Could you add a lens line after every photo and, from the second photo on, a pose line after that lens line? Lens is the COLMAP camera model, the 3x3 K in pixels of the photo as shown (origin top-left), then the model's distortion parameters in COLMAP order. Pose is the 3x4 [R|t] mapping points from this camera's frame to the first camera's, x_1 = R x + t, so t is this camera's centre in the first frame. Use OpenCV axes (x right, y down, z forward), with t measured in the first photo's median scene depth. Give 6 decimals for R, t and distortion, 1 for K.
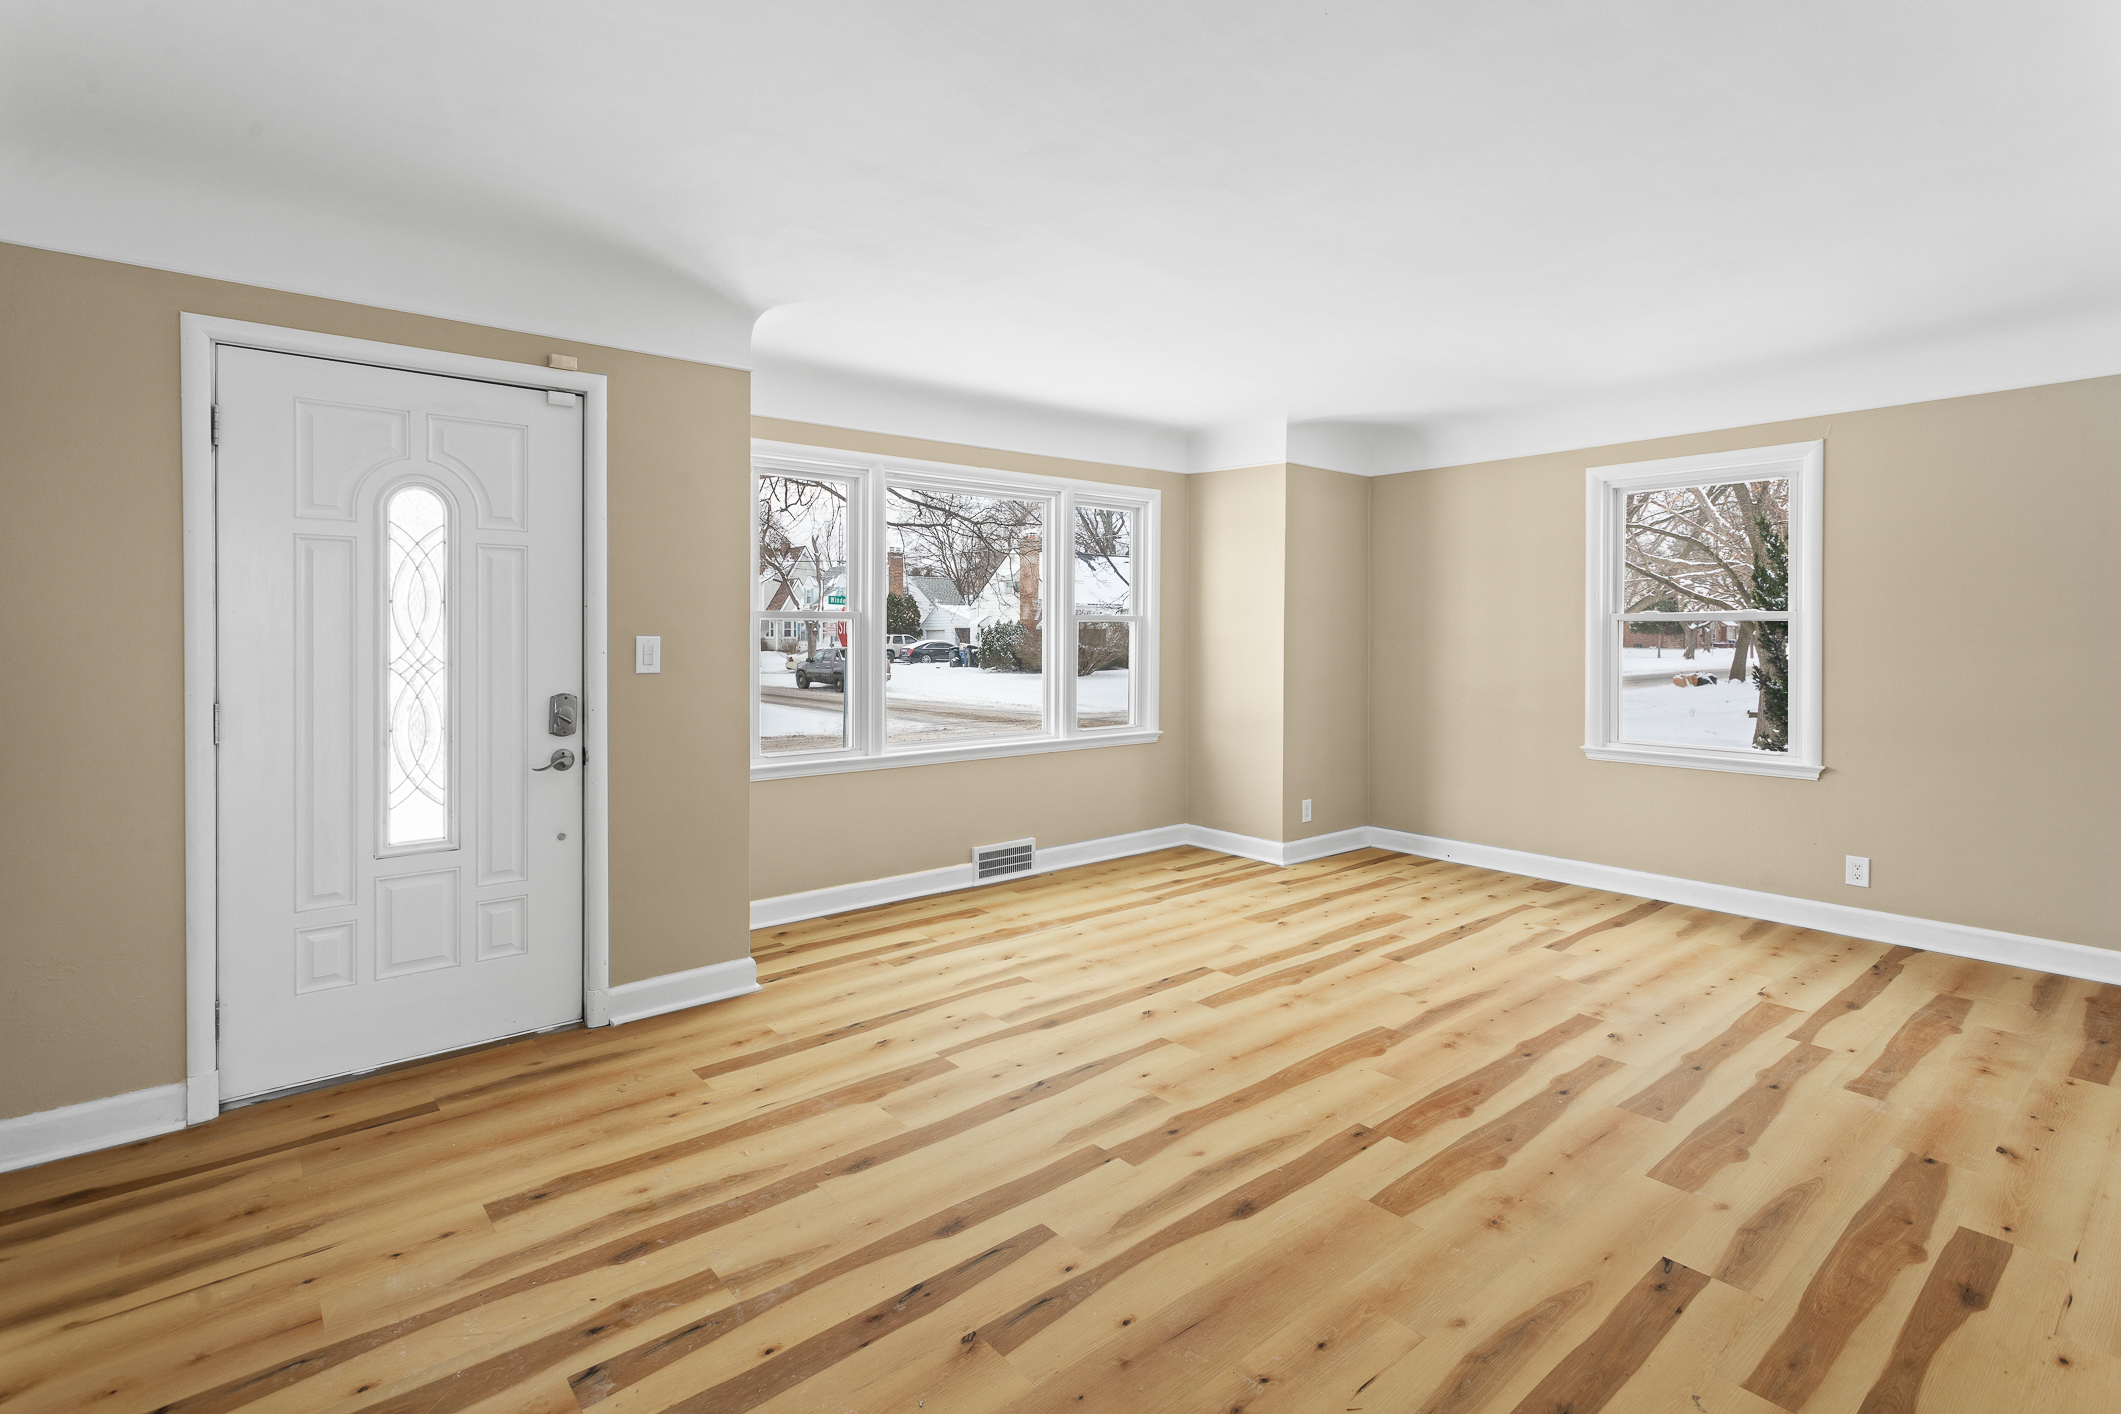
lens RADIAL K [[1045.6, 0, 1076.0], [0, 1045.6, 637.6], [0, 0, 1]] dist [-0.046979, 0.037803]
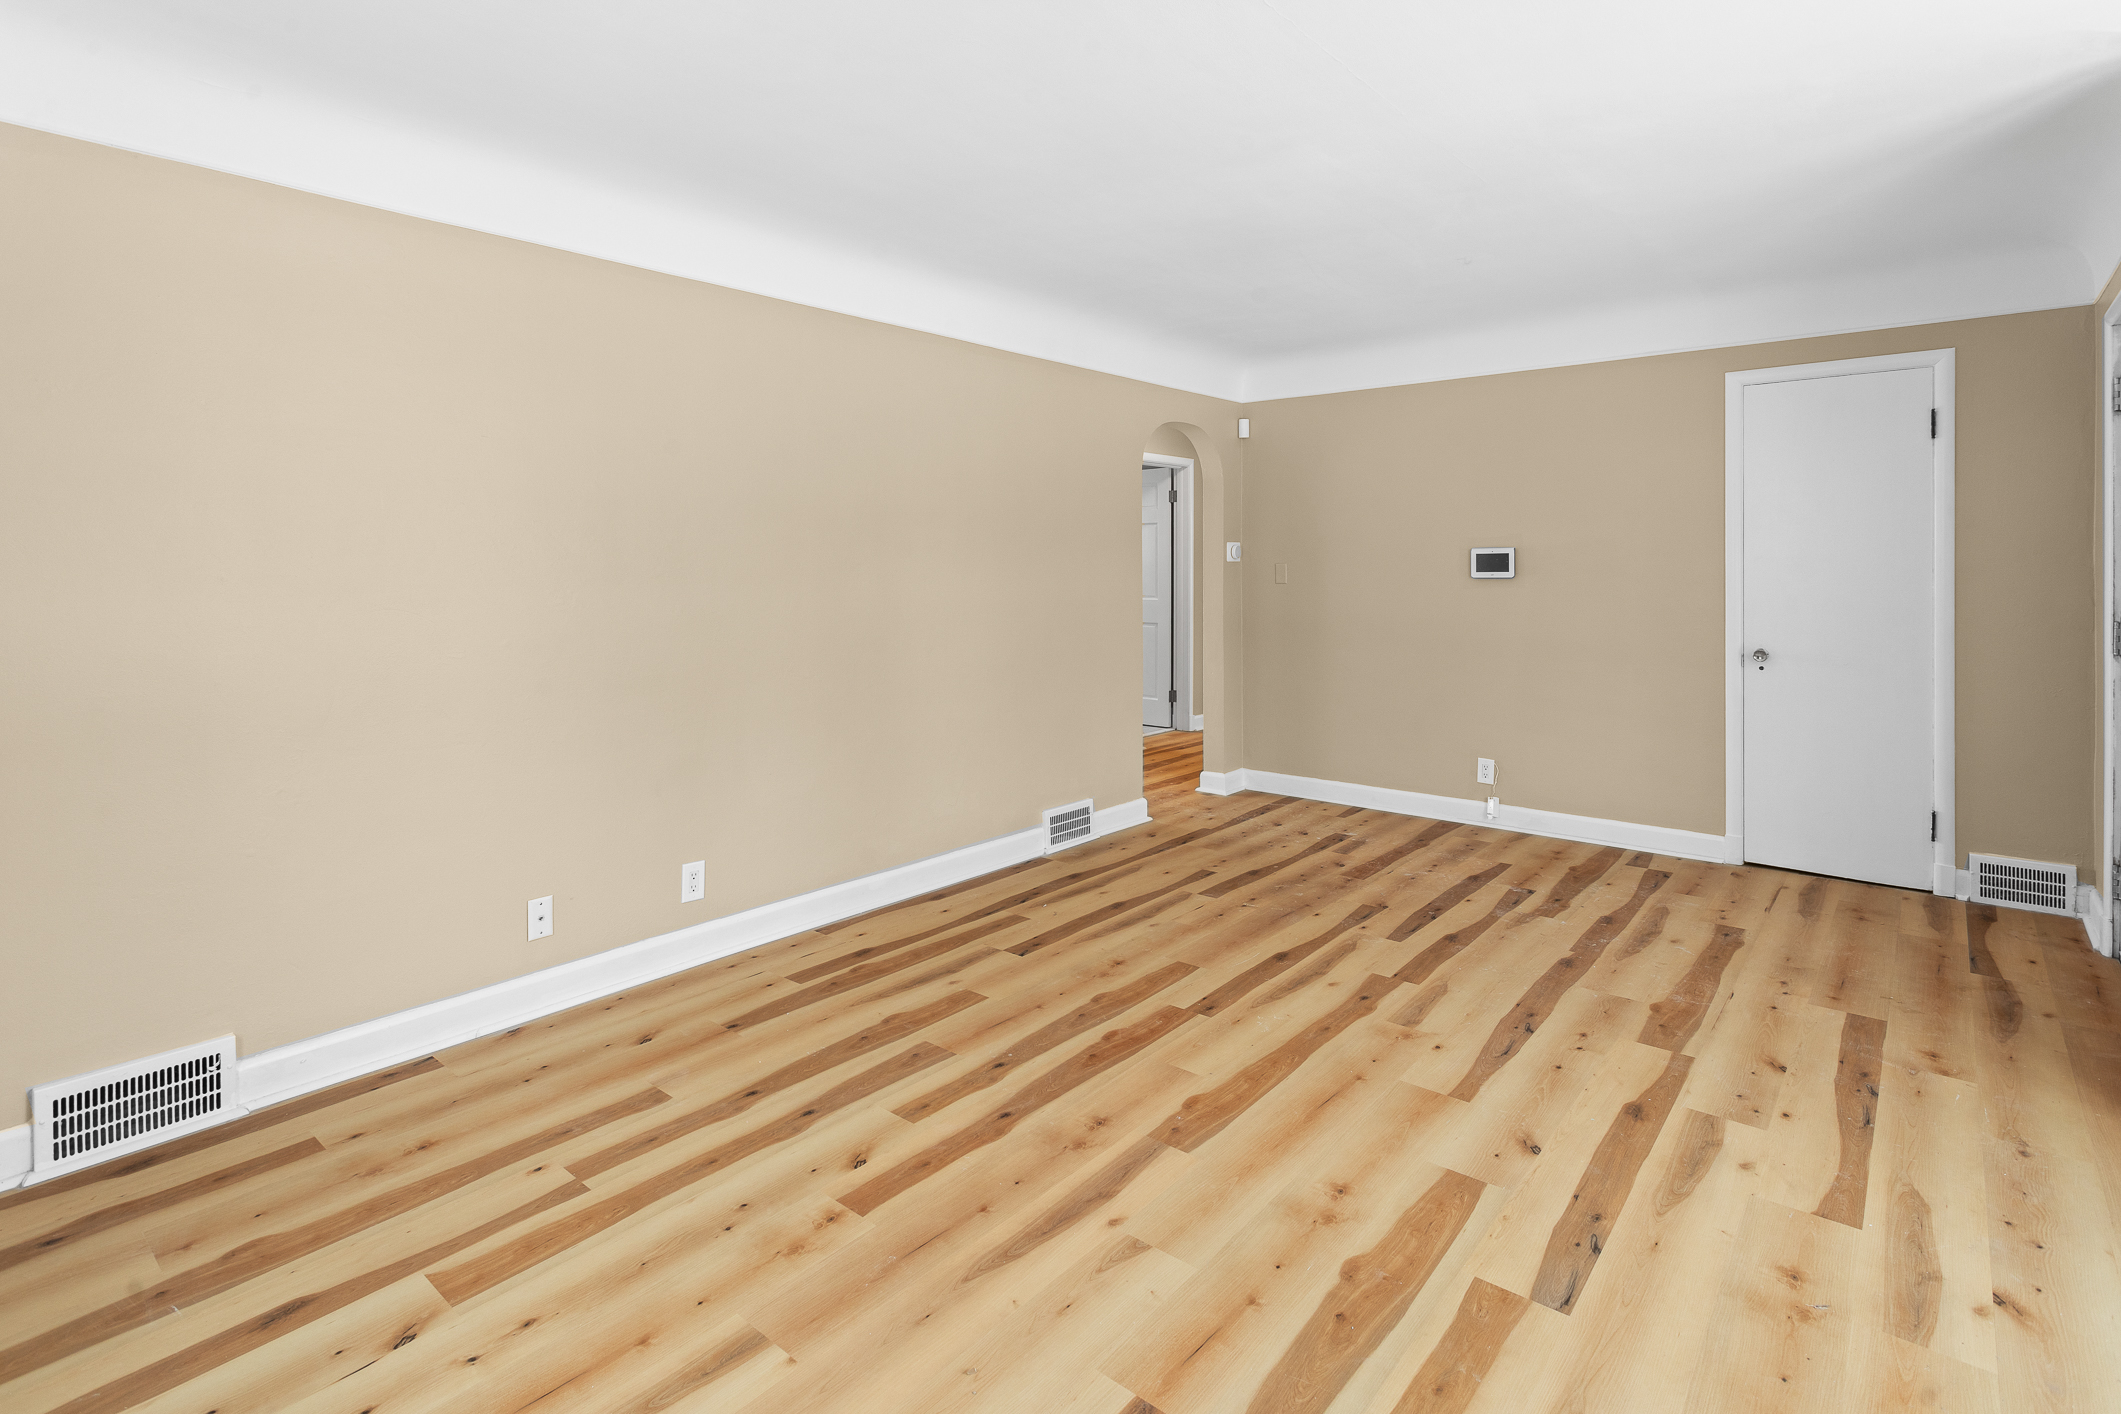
lens RADIAL K [[1045.6, 0, 1076.0], [0, 1045.6, 637.6], [0, 0, 1]] dist [-0.046979, 0.037803]
pose [[-0.985847, 0.018285, -0.166645, 0.512386], [0.005711, 0.997120, 0.075626, -0.012119], [0.167548, 0.073604, -0.983112, 1.763230]]
